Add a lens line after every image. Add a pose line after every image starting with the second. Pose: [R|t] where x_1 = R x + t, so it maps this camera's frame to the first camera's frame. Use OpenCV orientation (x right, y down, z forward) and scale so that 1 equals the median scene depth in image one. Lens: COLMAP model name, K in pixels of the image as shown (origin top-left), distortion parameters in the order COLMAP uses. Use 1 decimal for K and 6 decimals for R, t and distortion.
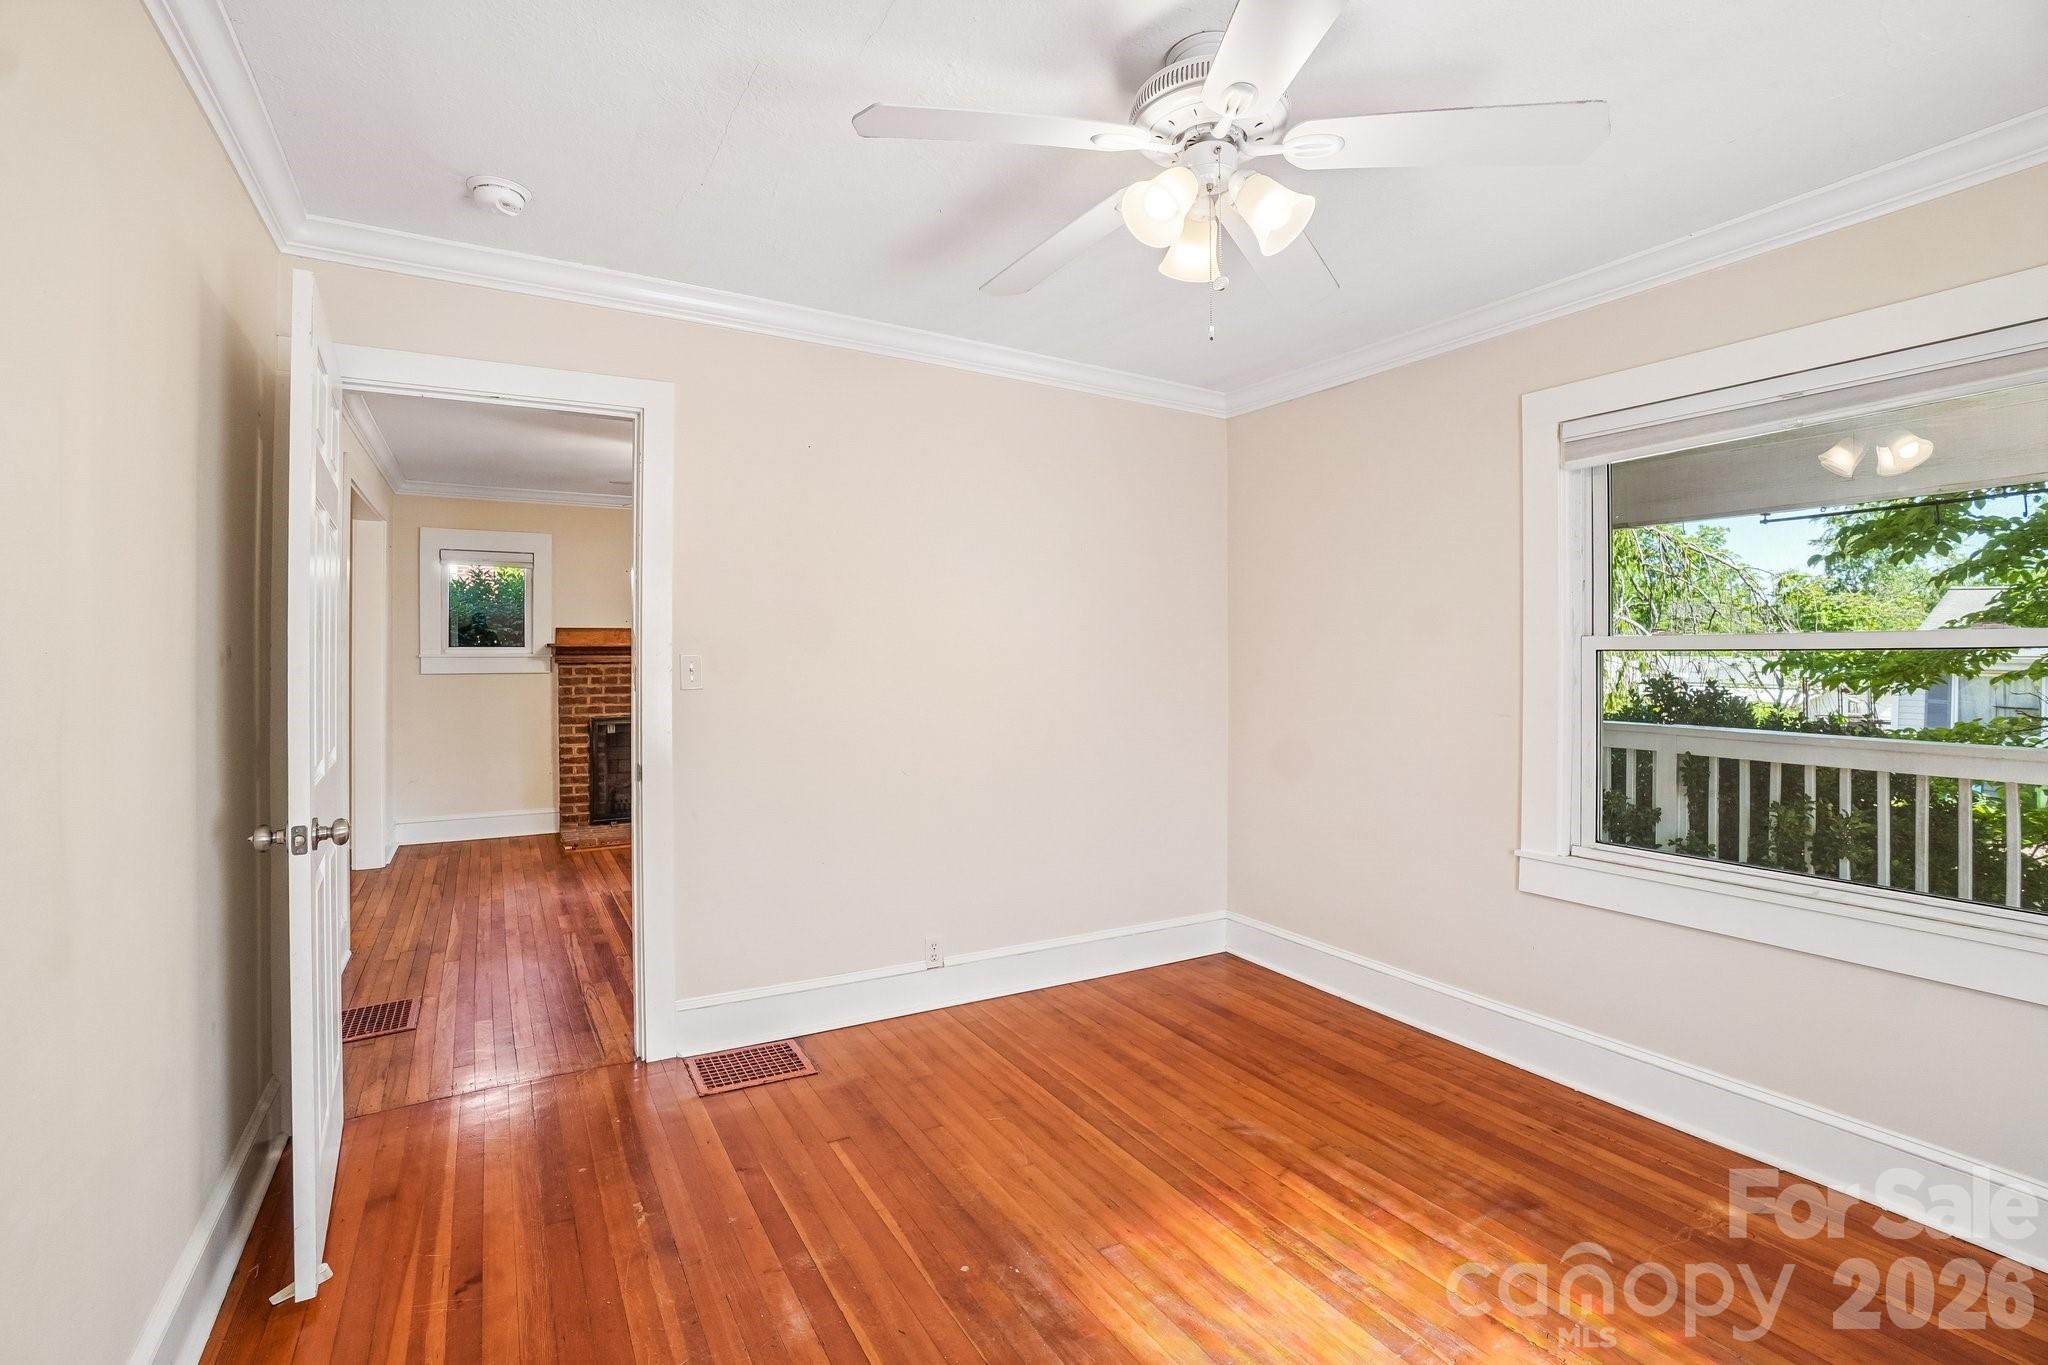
lens RADIAL K [[943.6, 0, 1026.3], [0, 943.6, 660.2], [0, 0, 1]] dist [-0.042228, -0.000056]
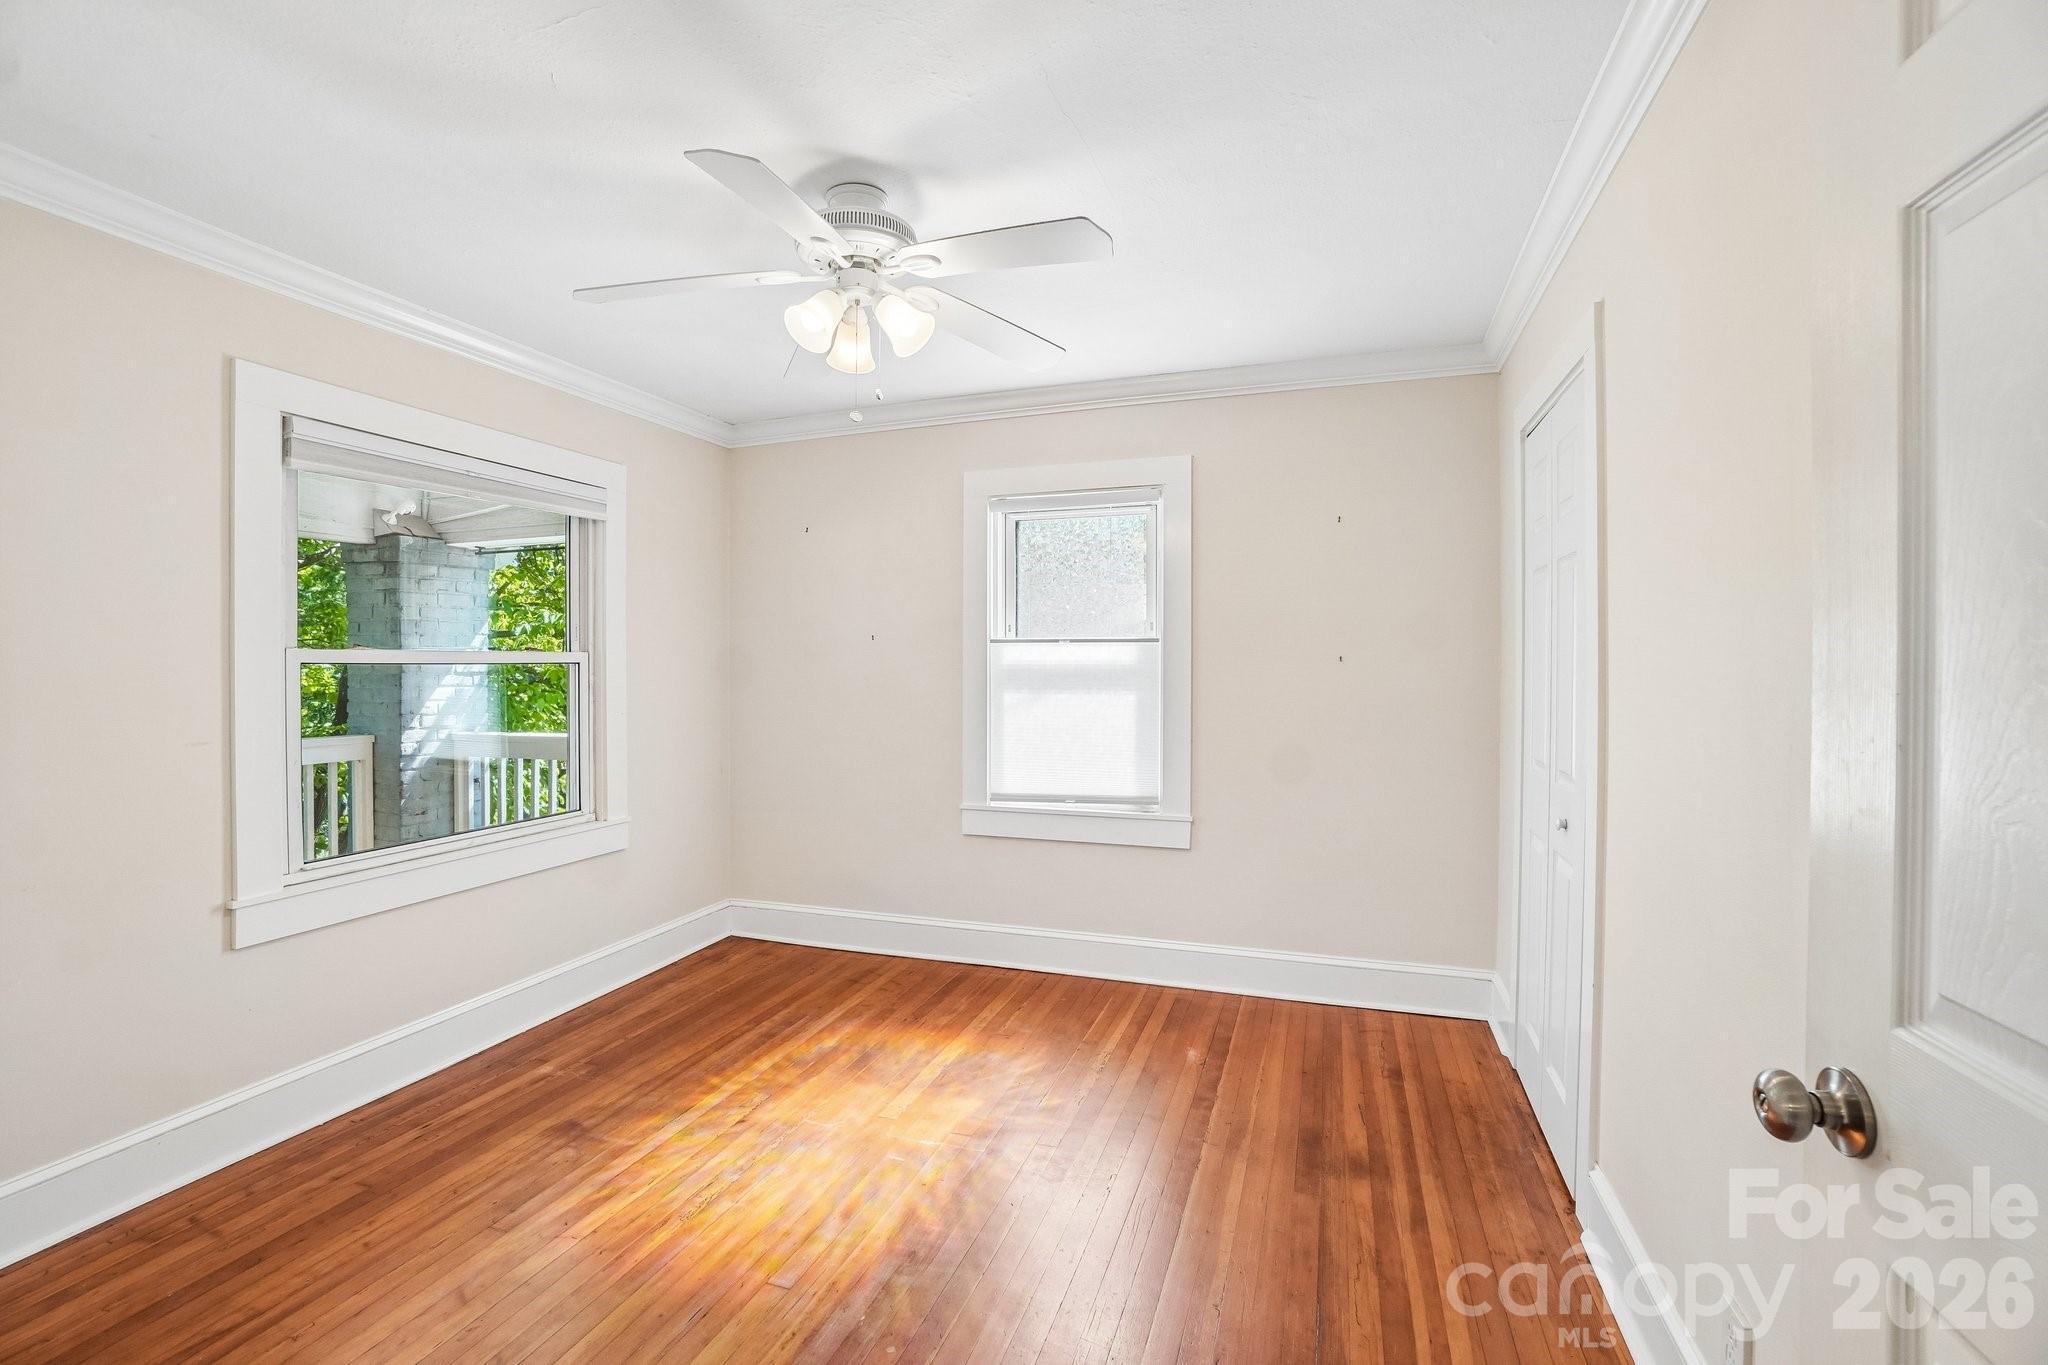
lens RADIAL K [[911.1, 0, 1030.2], [0, 911.1, 675.2], [0, 0, 1]] dist [-0.019449, -0.000058]
pose [[-0.673995, -0.005481, 0.738716, -0.670963], [0.001177, 0.999963, 0.008494, -0.006276], [-0.738735, 0.006595, -0.673964, 1.244302]]
